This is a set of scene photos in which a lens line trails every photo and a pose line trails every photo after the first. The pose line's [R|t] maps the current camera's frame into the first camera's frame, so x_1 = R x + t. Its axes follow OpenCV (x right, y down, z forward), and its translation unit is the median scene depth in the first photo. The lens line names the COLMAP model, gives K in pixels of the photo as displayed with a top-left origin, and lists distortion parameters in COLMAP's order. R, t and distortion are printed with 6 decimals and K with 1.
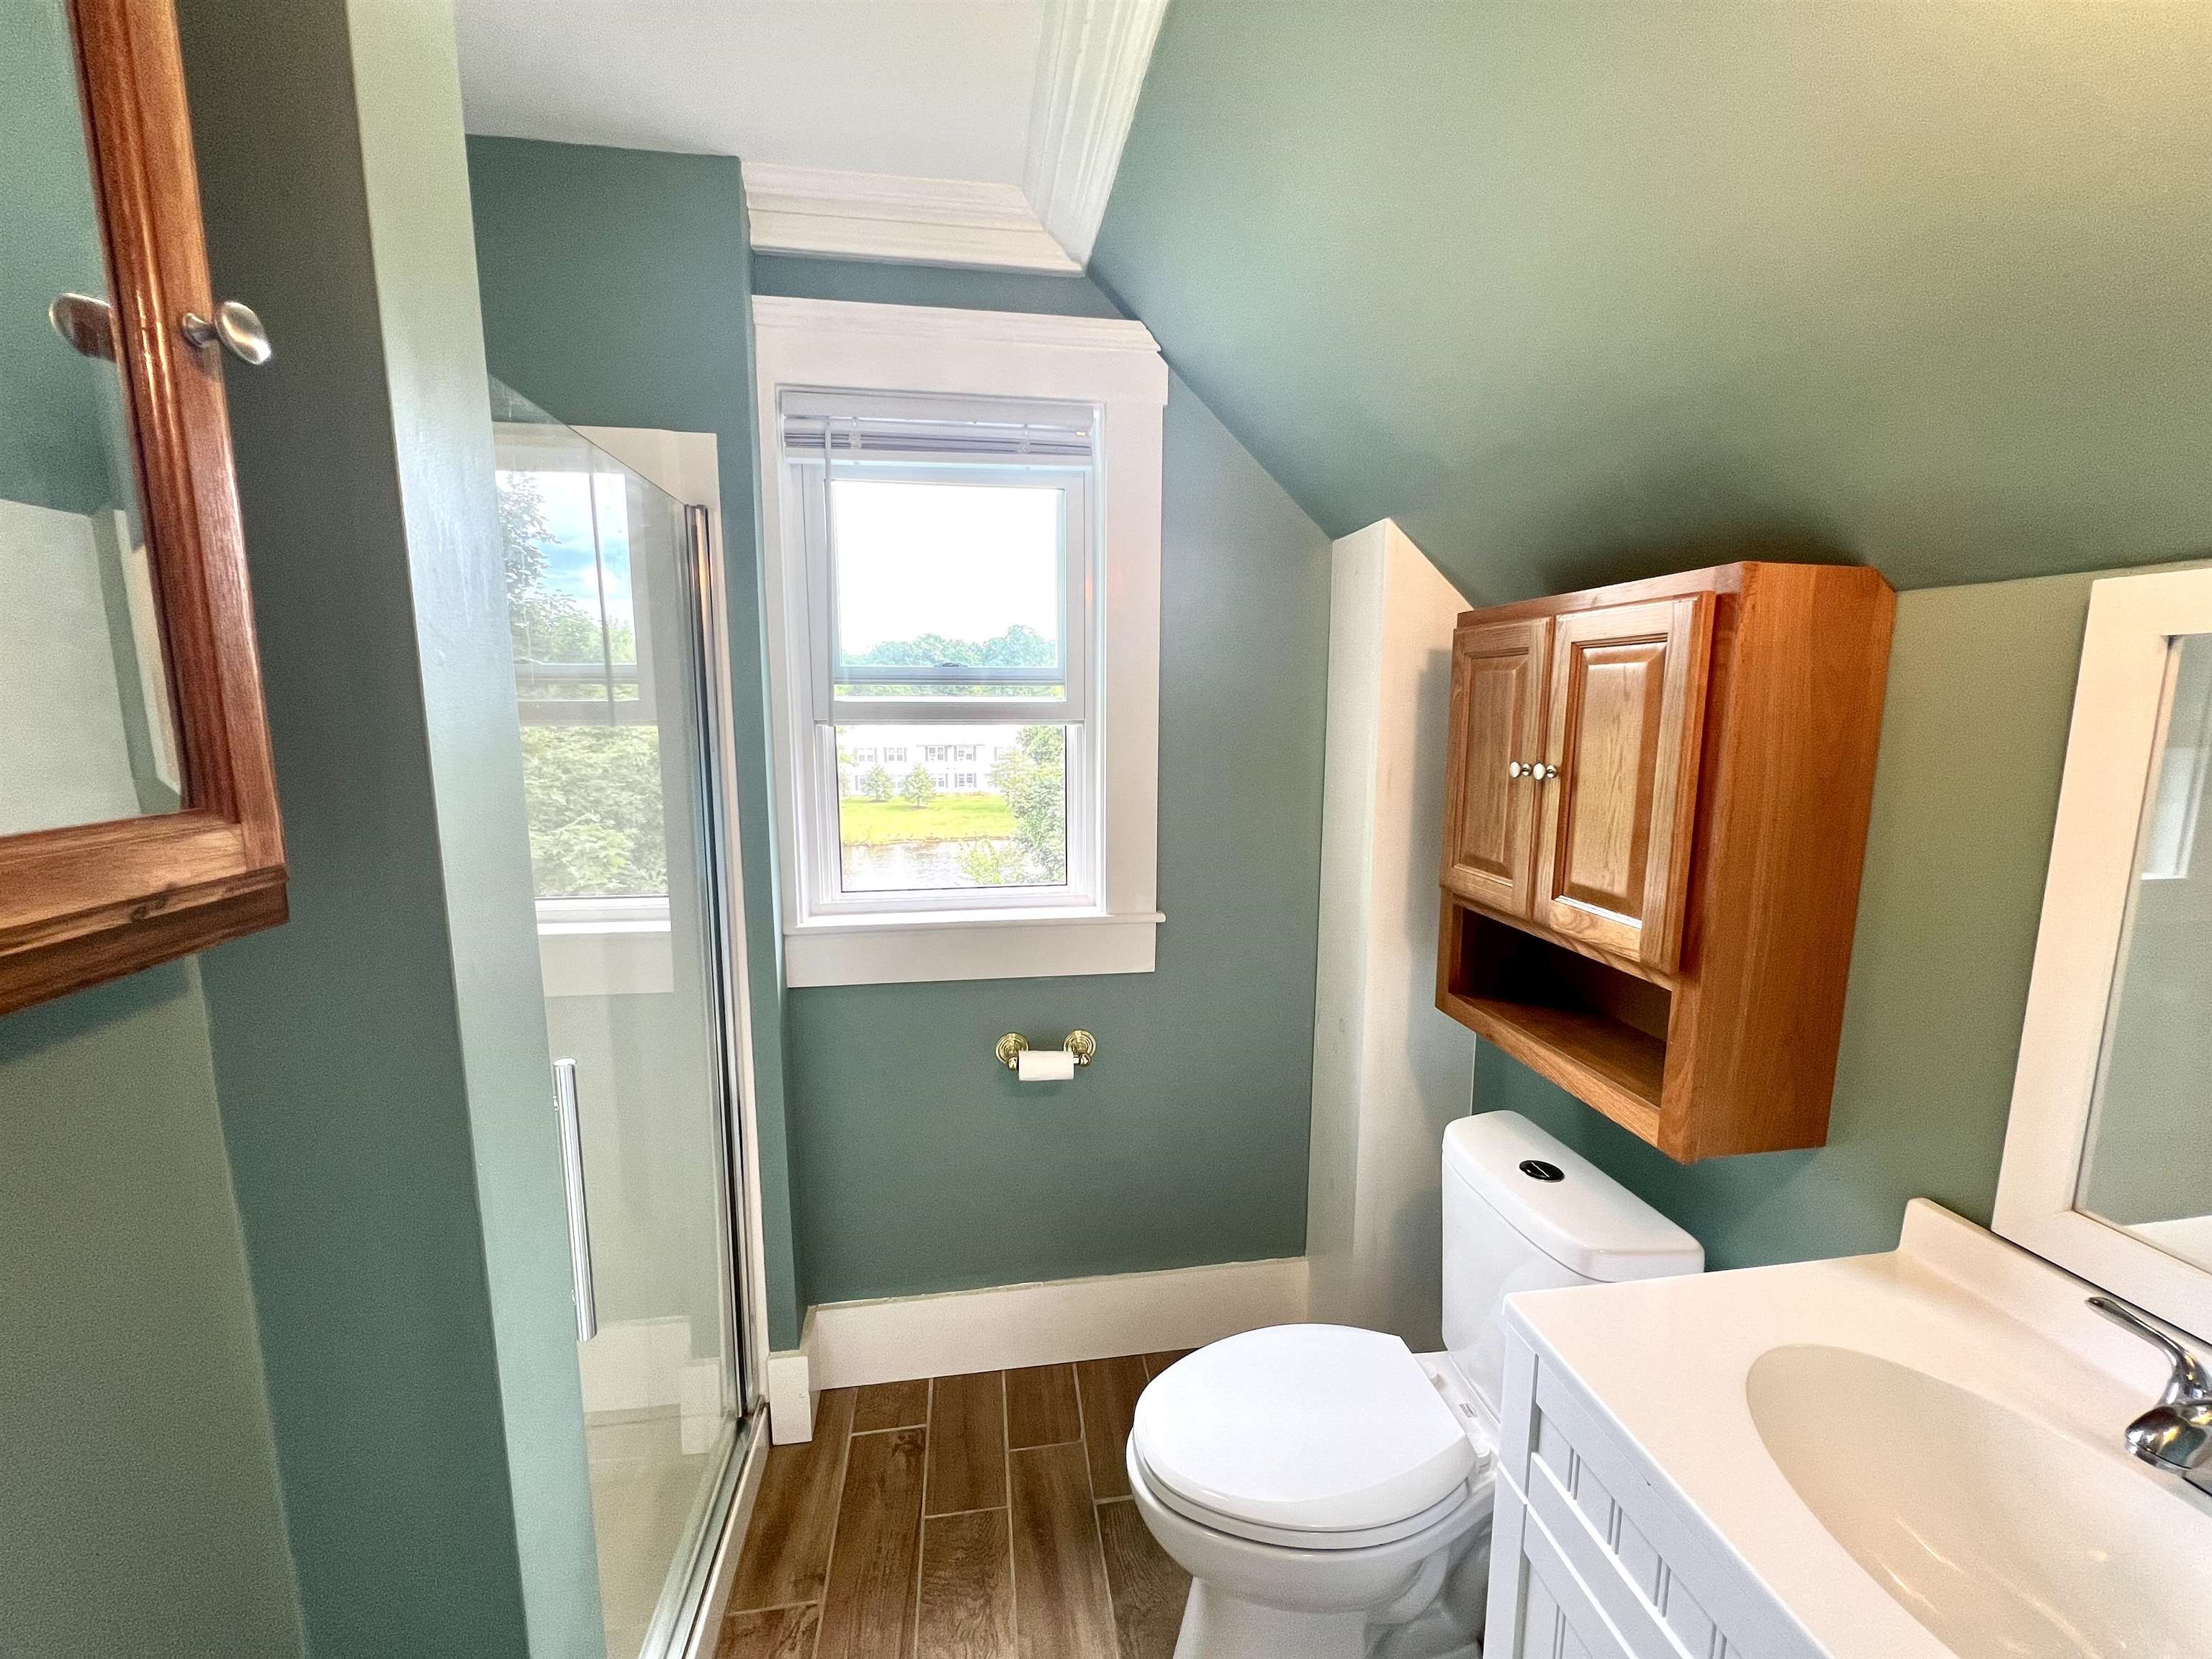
lens RADIAL K [[885.3, 0, 1106.8], [0, 885.3, 826.0], [0, 0, 1]] dist [-0.003521, 0.000352]
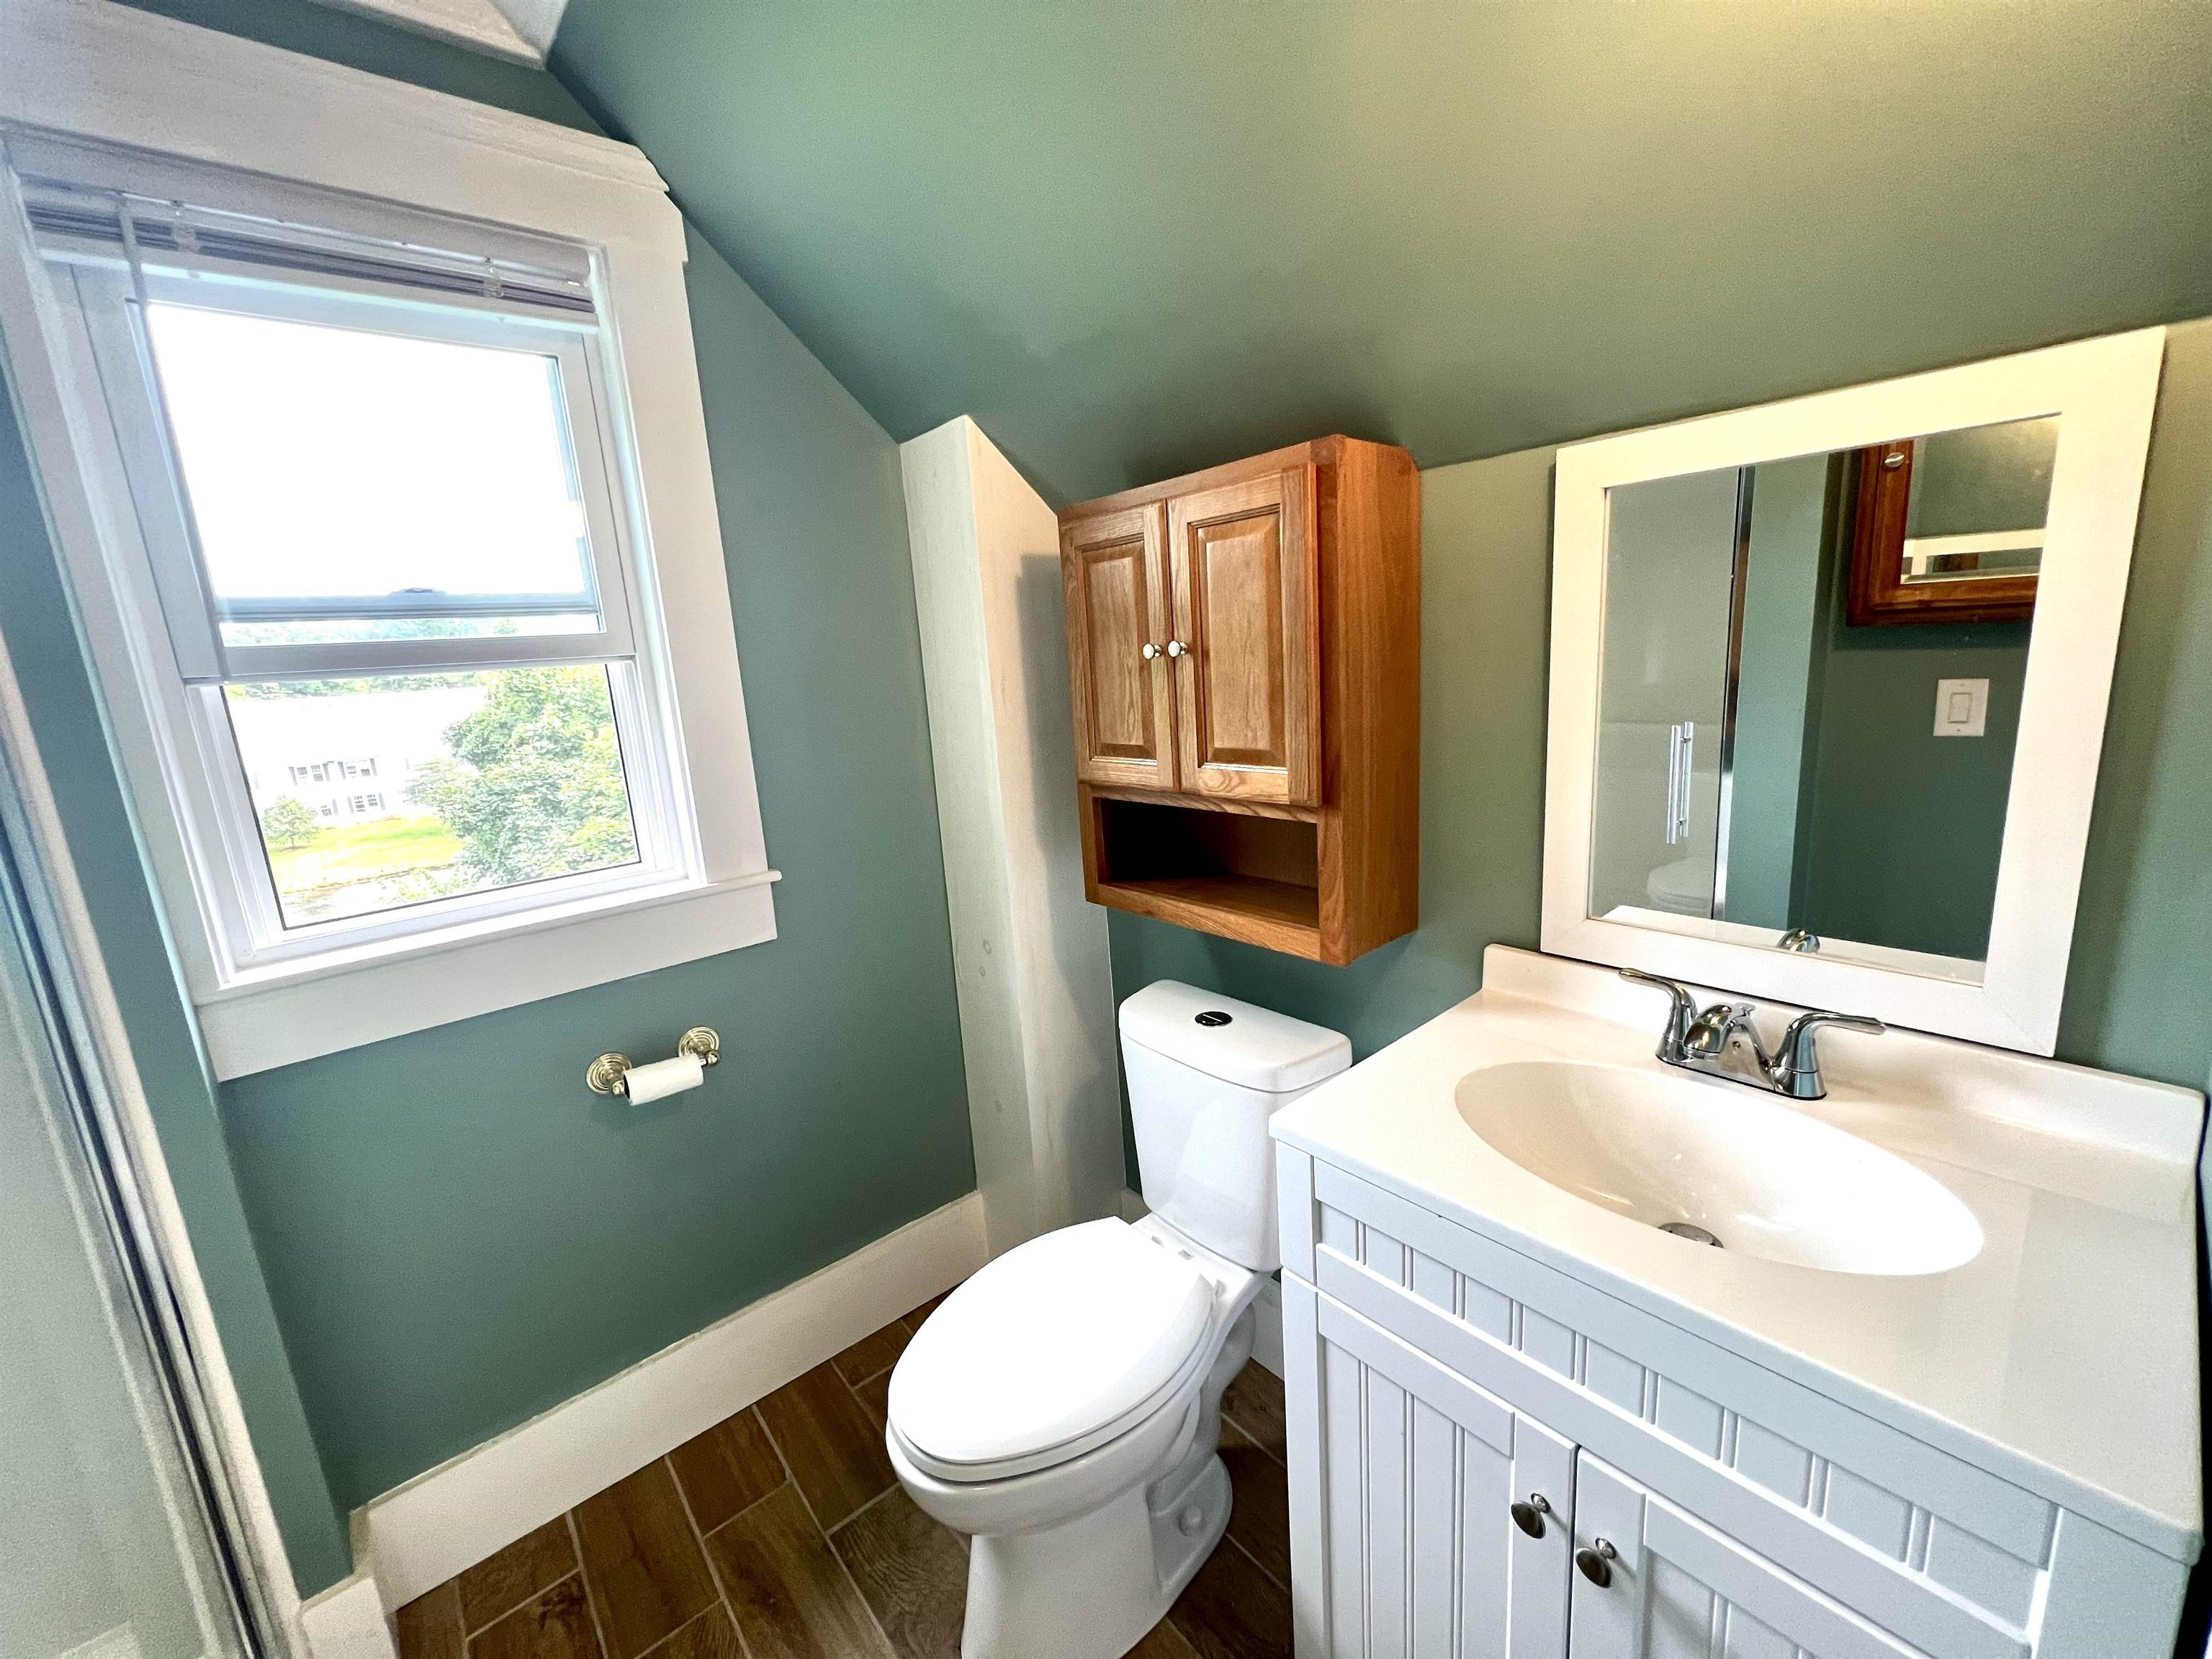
lens RADIAL K [[885.3, 0, 1106.8], [0, 885.3, 826.0], [0, 0, 1]] dist [-0.003521, 0.000352]
pose [[0.848591, -0.161705, 0.503730, -0.124362], [0.142098, 0.986822, 0.077403, 0.045941], [-0.509609, 0.005896, 0.860386, 0.112513]]
